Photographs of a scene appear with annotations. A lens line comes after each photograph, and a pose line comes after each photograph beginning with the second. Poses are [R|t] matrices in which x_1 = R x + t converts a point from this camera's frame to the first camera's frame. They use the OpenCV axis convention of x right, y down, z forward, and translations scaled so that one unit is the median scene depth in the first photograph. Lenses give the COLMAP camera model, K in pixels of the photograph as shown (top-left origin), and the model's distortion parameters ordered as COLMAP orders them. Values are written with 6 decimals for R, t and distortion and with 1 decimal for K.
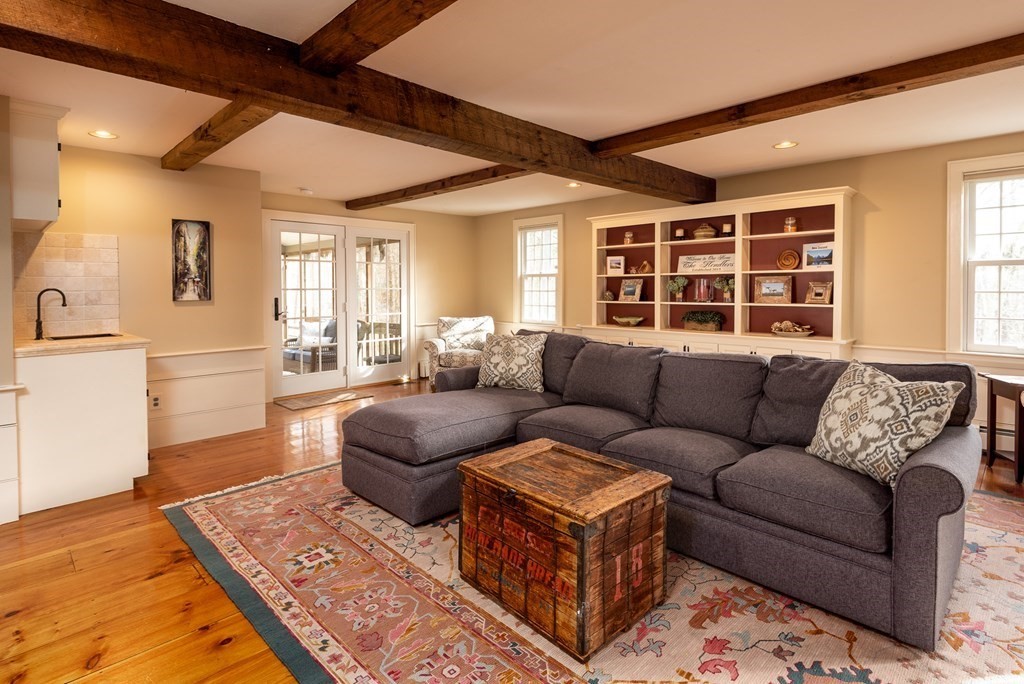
lens RADIAL K [[518.5, 0, 515.0], [0, 518.5, 281.5], [0, 0, 1]] dist [0.017406, 0.000145]
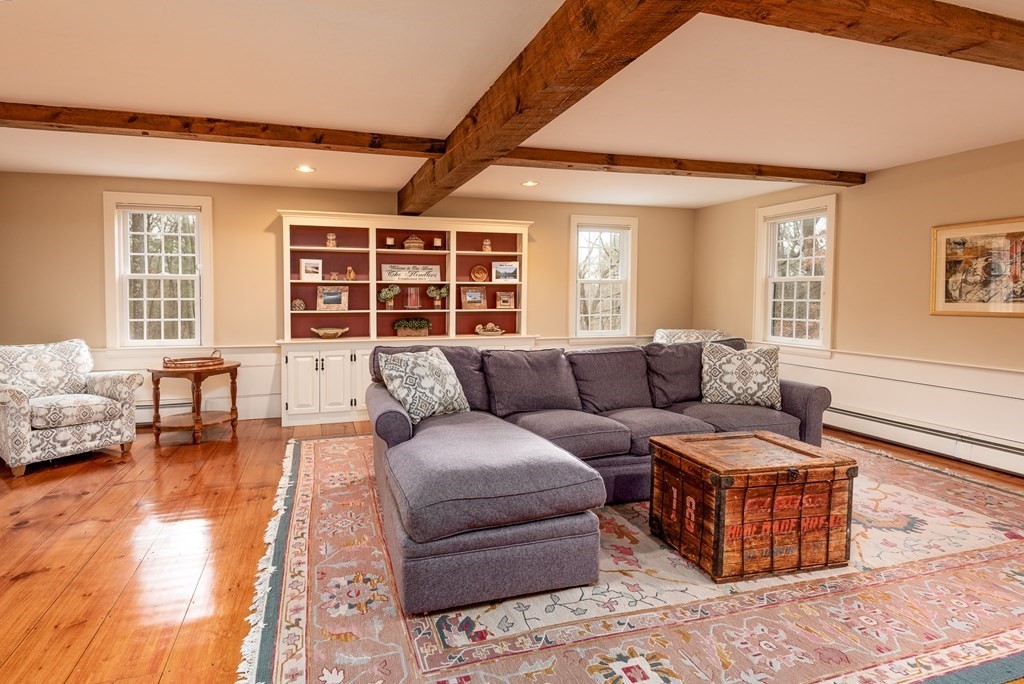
lens RADIAL K [[519.2, 0, 462.8], [0, 519.2, 303.3], [0, 0, 1]] dist [0.004379, -0.000588]
pose [[0.485109, -0.006692, 0.874428, -0.575448], [-0.015153, 0.999756, 0.016057, 0.009647], [-0.874322, -0.021040, 0.484890, 0.452674]]
